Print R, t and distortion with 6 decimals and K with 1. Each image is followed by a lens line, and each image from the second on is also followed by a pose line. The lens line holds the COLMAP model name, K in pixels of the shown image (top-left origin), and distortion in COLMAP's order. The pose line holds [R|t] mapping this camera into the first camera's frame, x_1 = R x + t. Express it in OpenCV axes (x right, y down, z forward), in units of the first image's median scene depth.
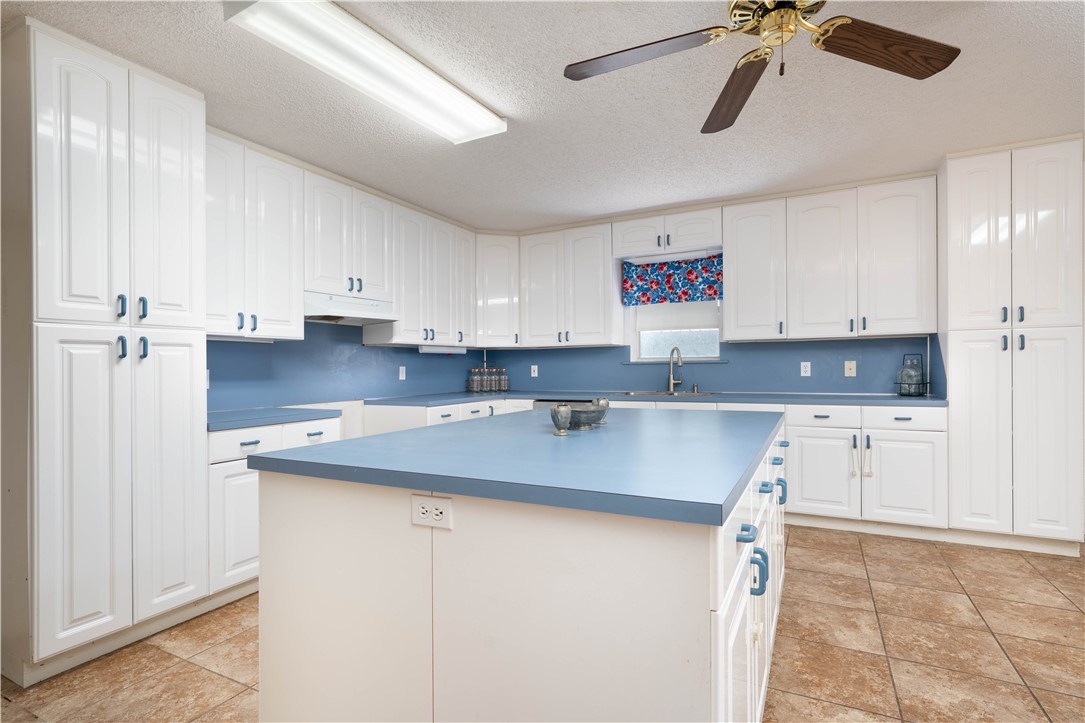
lens RADIAL K [[527.9, 0, 543.3], [0, 527.9, 367.9], [0, 0, 1]] dist [0.013376, 0.001663]
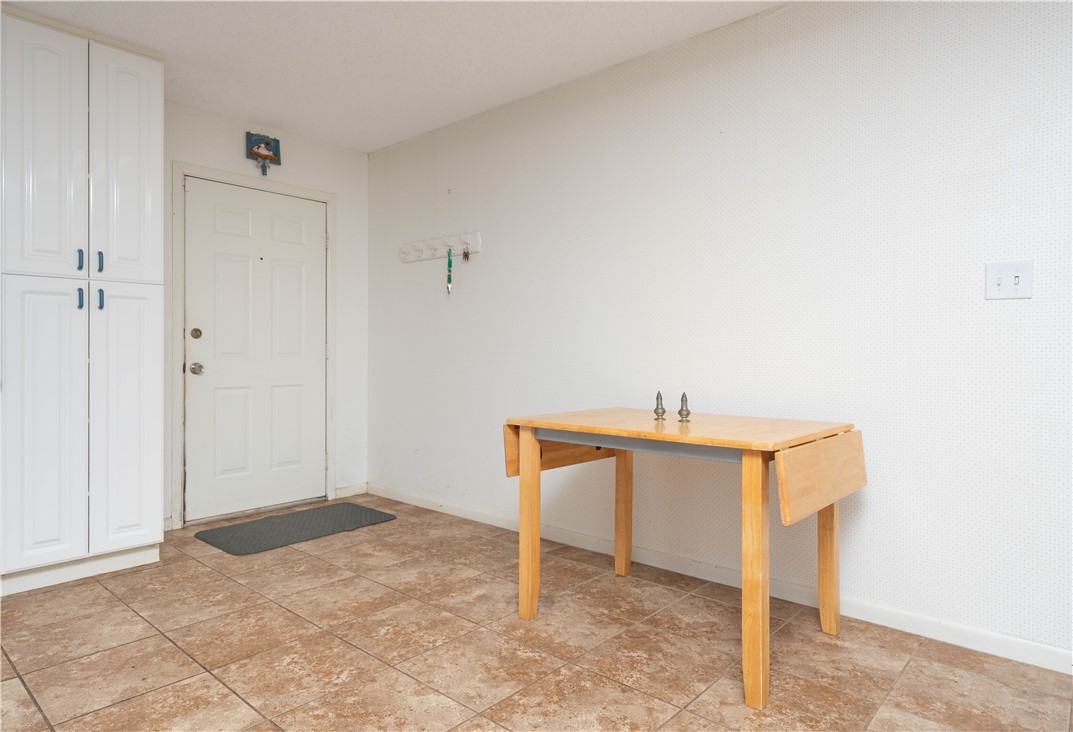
lens RADIAL K [[641.7, 0, 527.7], [0, 641.7, 356.1], [0, 0, 1]] dist [0.003491, -0.001397]
pose [[0.260170, 0.008077, 0.965529, 0.147543], [0.003223, 0.999952, -0.009233, 0.036489], [-0.965558, 0.005514, 0.260131, 0.151336]]
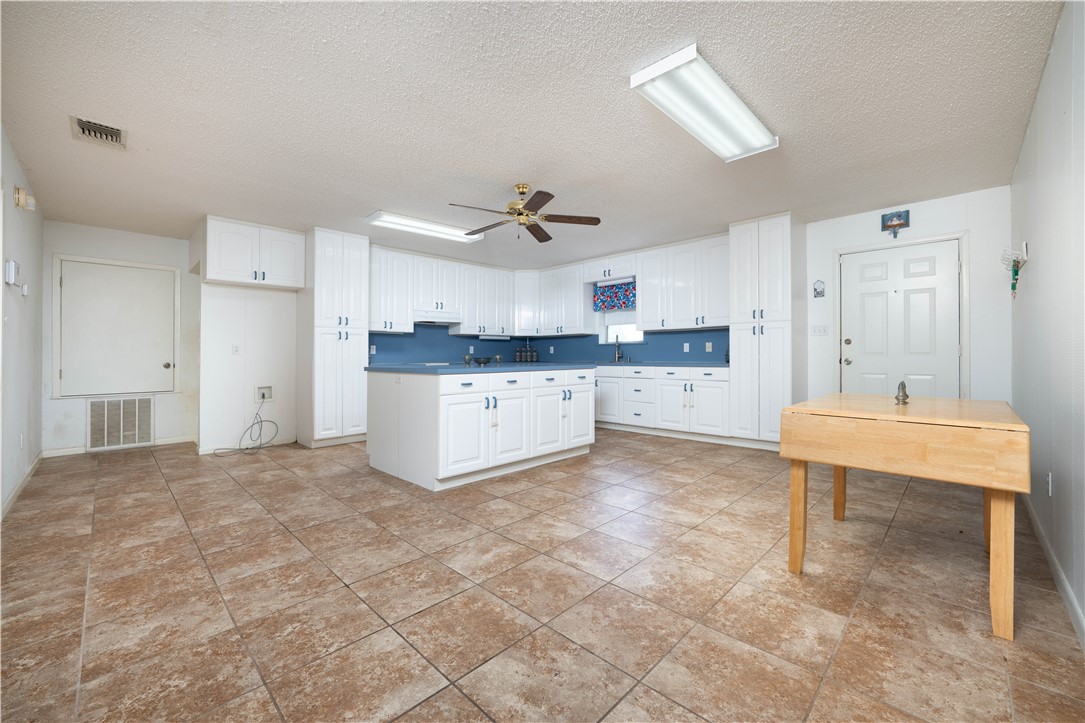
lens RADIAL K [[439.0, 0, 535.6], [0, 439.0, 353.2], [0, 0, 1]] dist [-0.016997, -0.000486]
pose [[0.952243, 0.006252, -0.305278, 0.543851], [-0.007662, 0.999965, -0.003420, 0.032783], [0.305246, 0.005596, 0.952257, -0.532643]]
